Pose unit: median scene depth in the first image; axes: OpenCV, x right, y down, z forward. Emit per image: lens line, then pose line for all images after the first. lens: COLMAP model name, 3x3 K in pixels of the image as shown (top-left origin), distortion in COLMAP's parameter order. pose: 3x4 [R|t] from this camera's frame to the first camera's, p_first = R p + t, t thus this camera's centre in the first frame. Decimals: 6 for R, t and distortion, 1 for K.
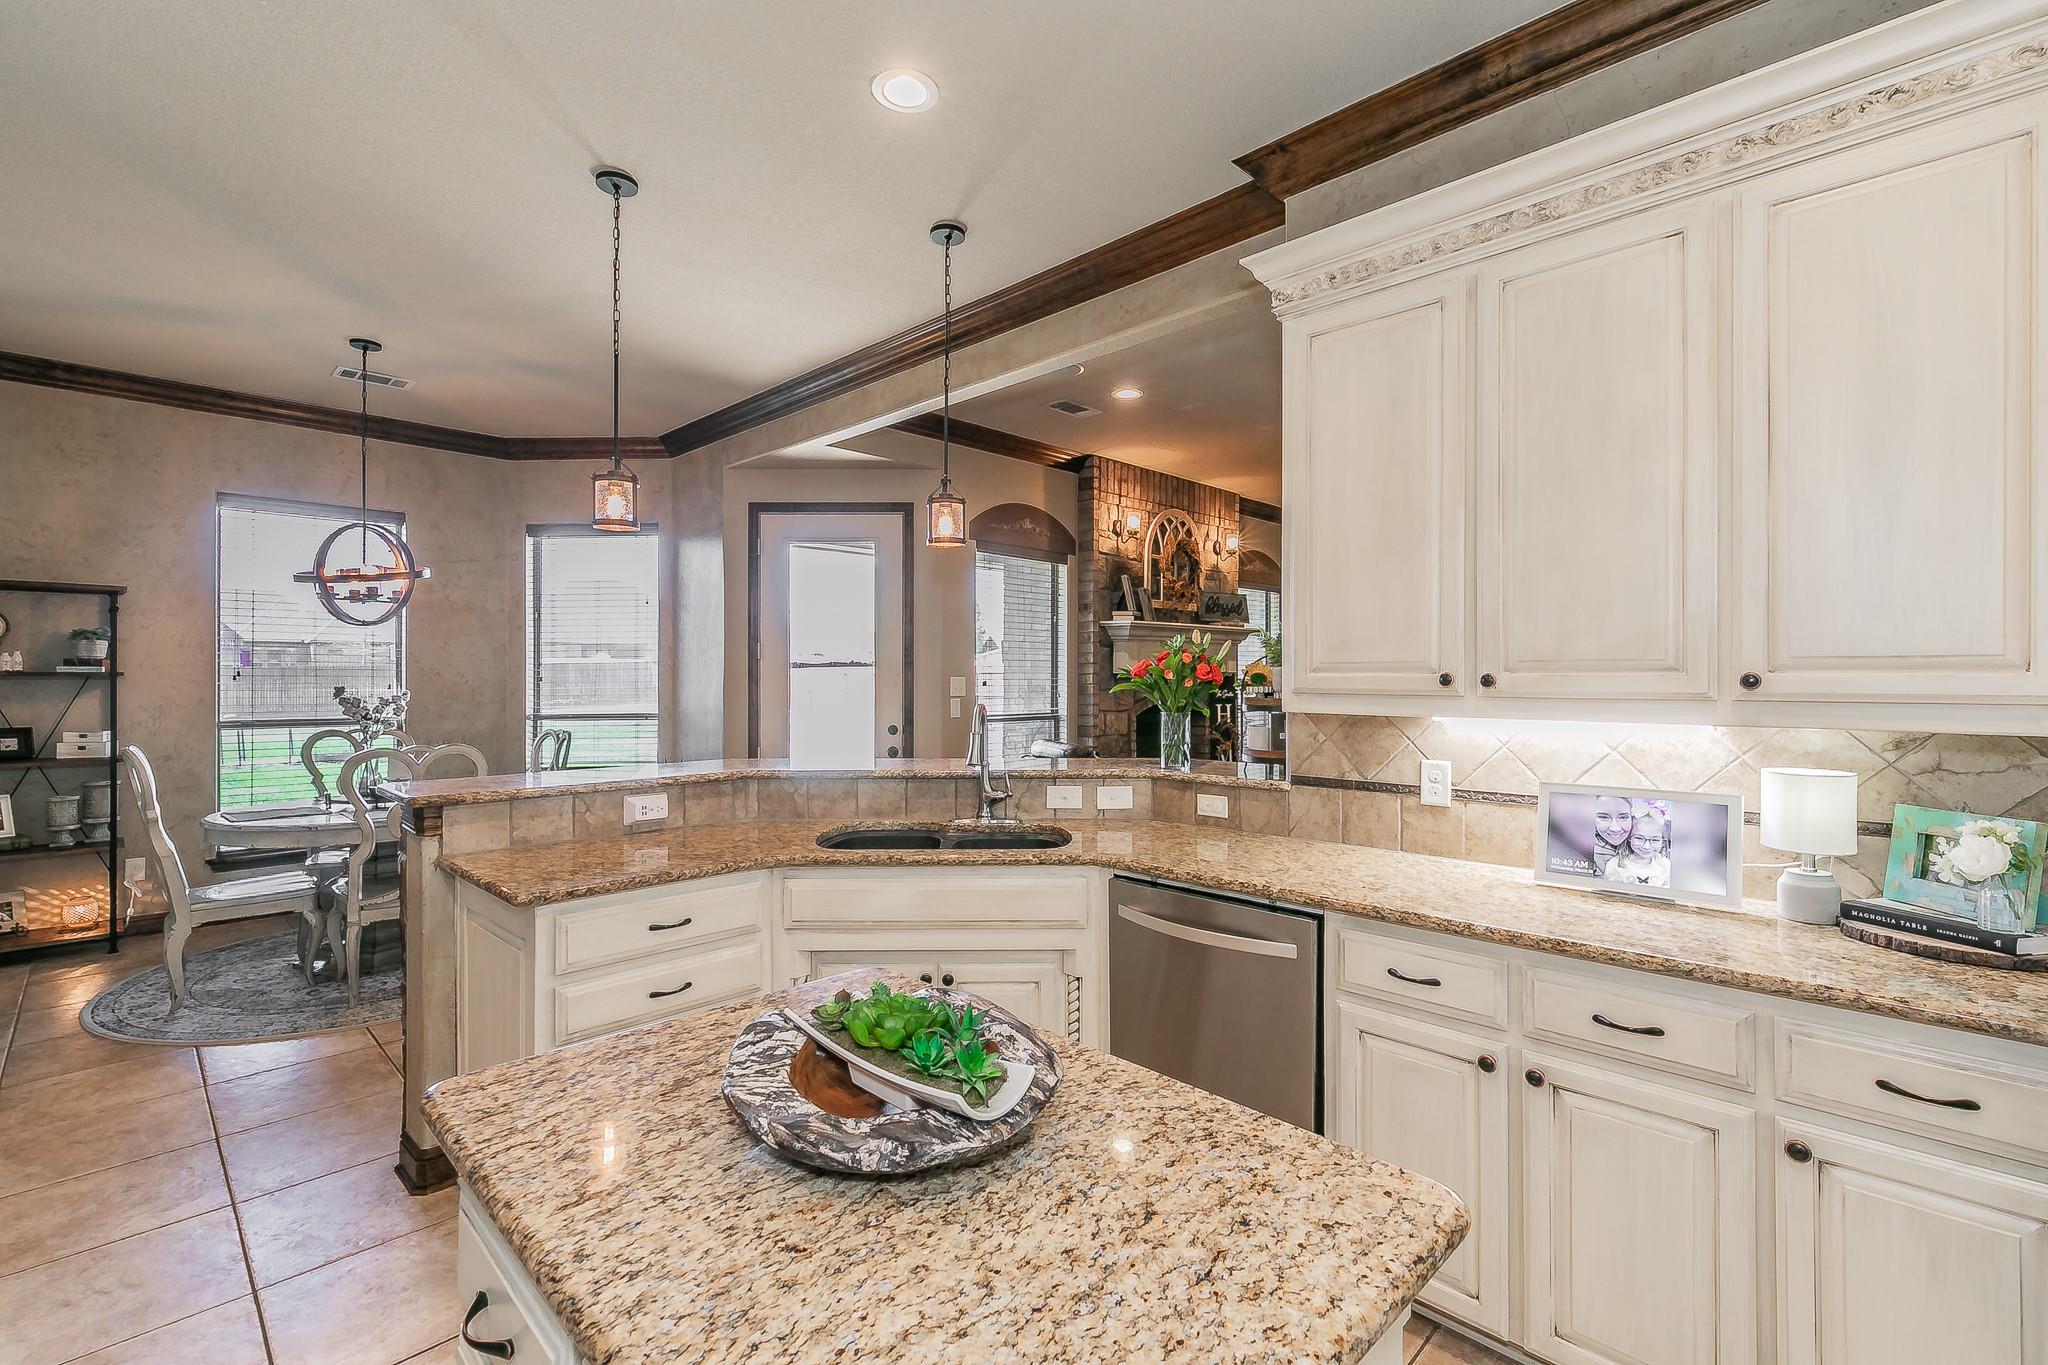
lens RADIAL K [[887.7, 0, 1027.5], [0, 887.7, 674.8], [0, 0, 1]] dist [-0.000644, 0.000759]
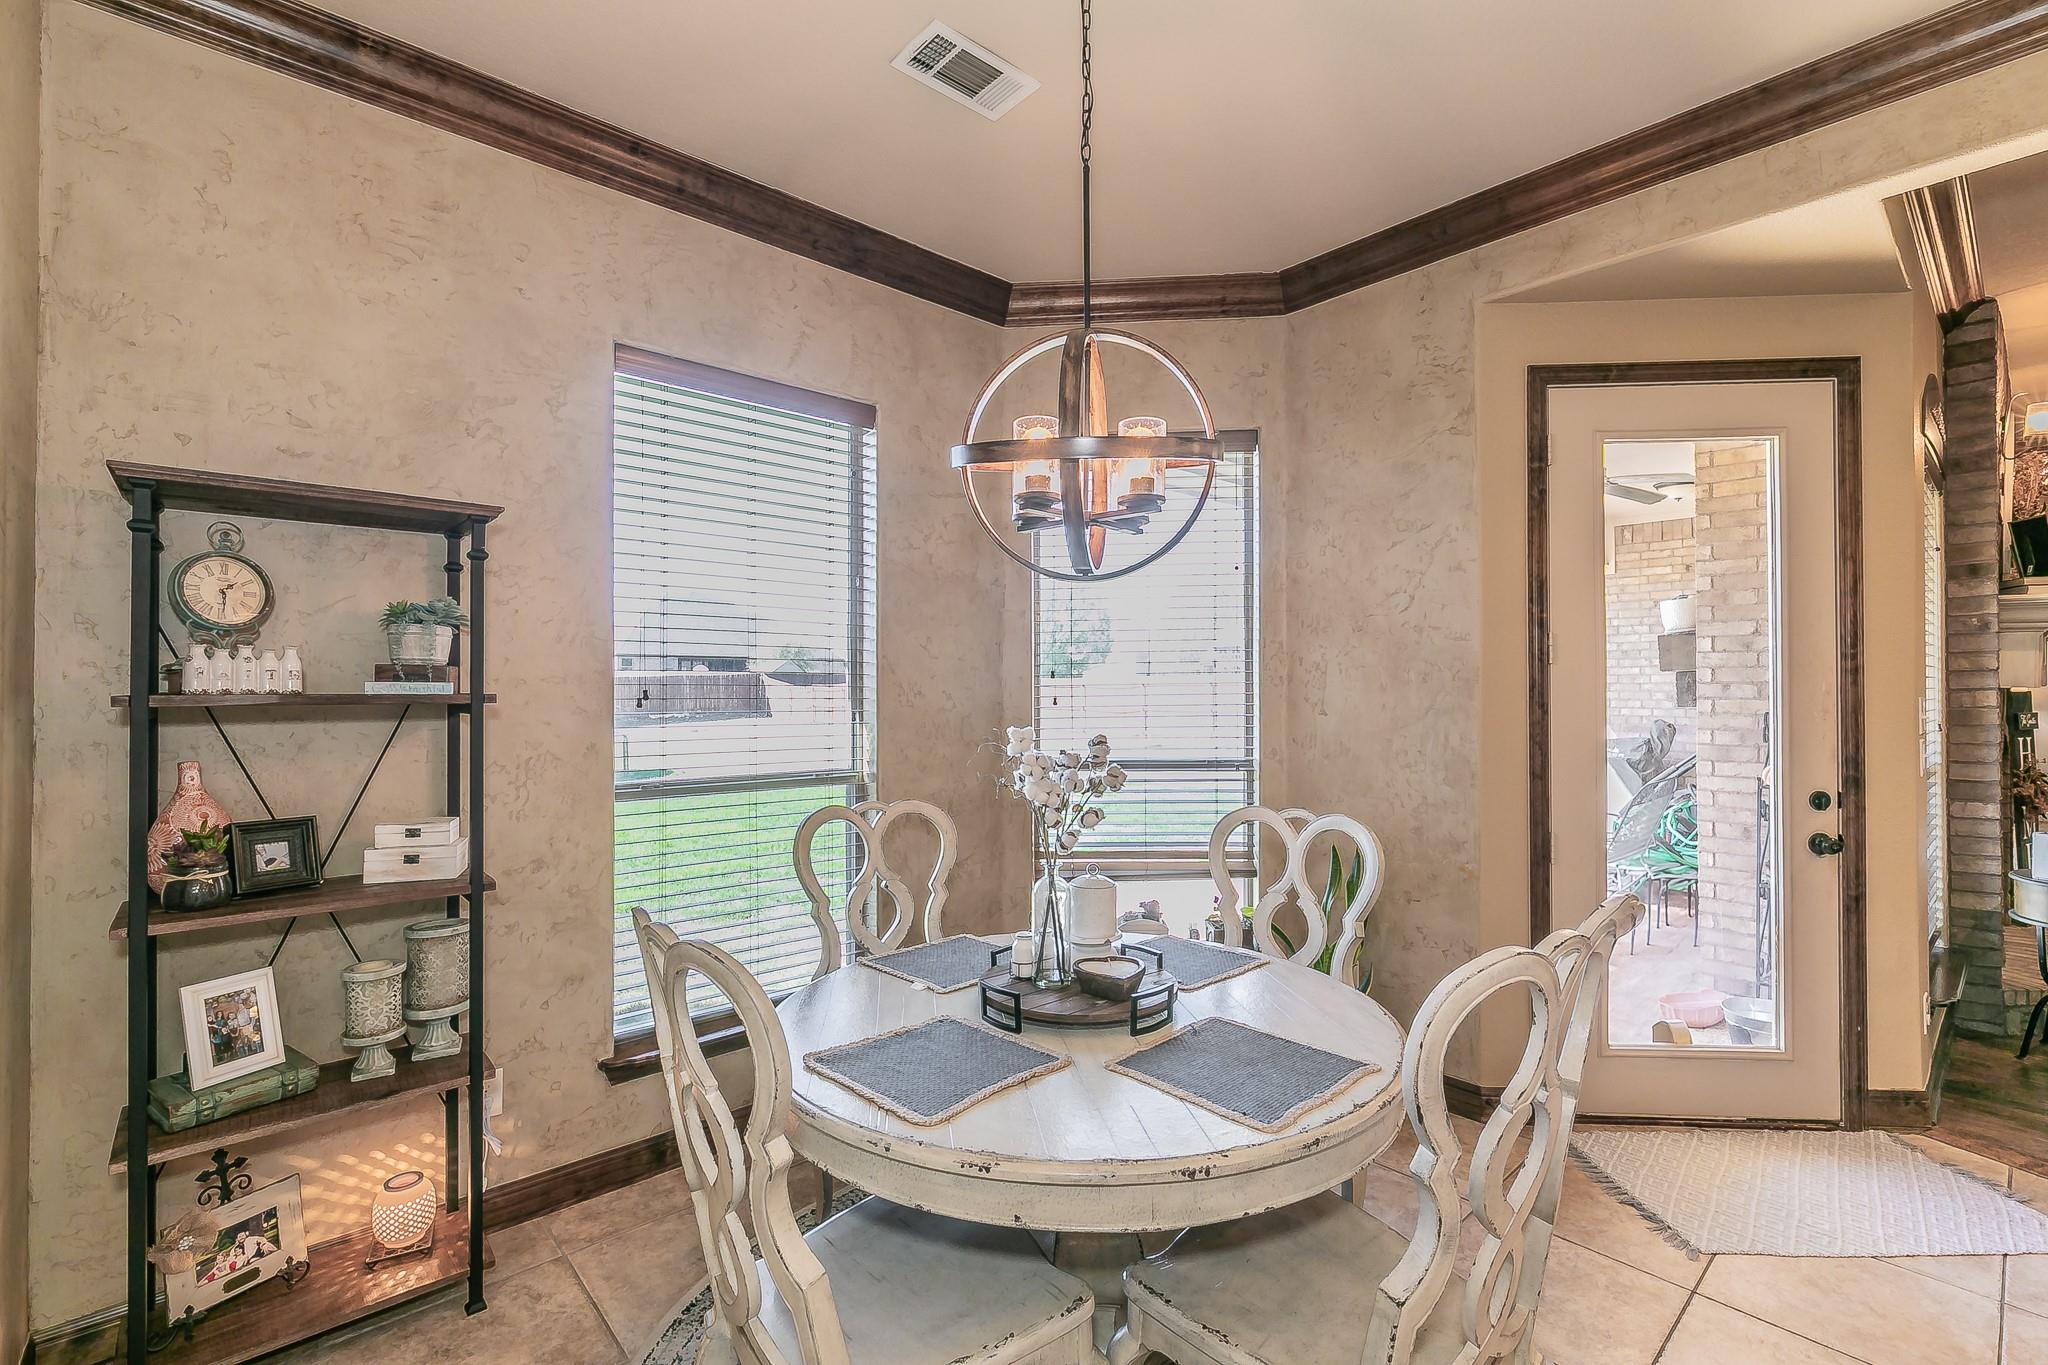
lens RADIAL K [[887.7, 0, 1021.5], [0, 887.7, 682.2], [0, 0, 1]] dist [-0.000644, 0.000759]
pose [[0.997248, -0.003335, -0.074065, -0.691487], [0.002949, 0.999982, -0.005311, -0.005654], [0.074081, 0.005078, 0.997239, 0.545696]]
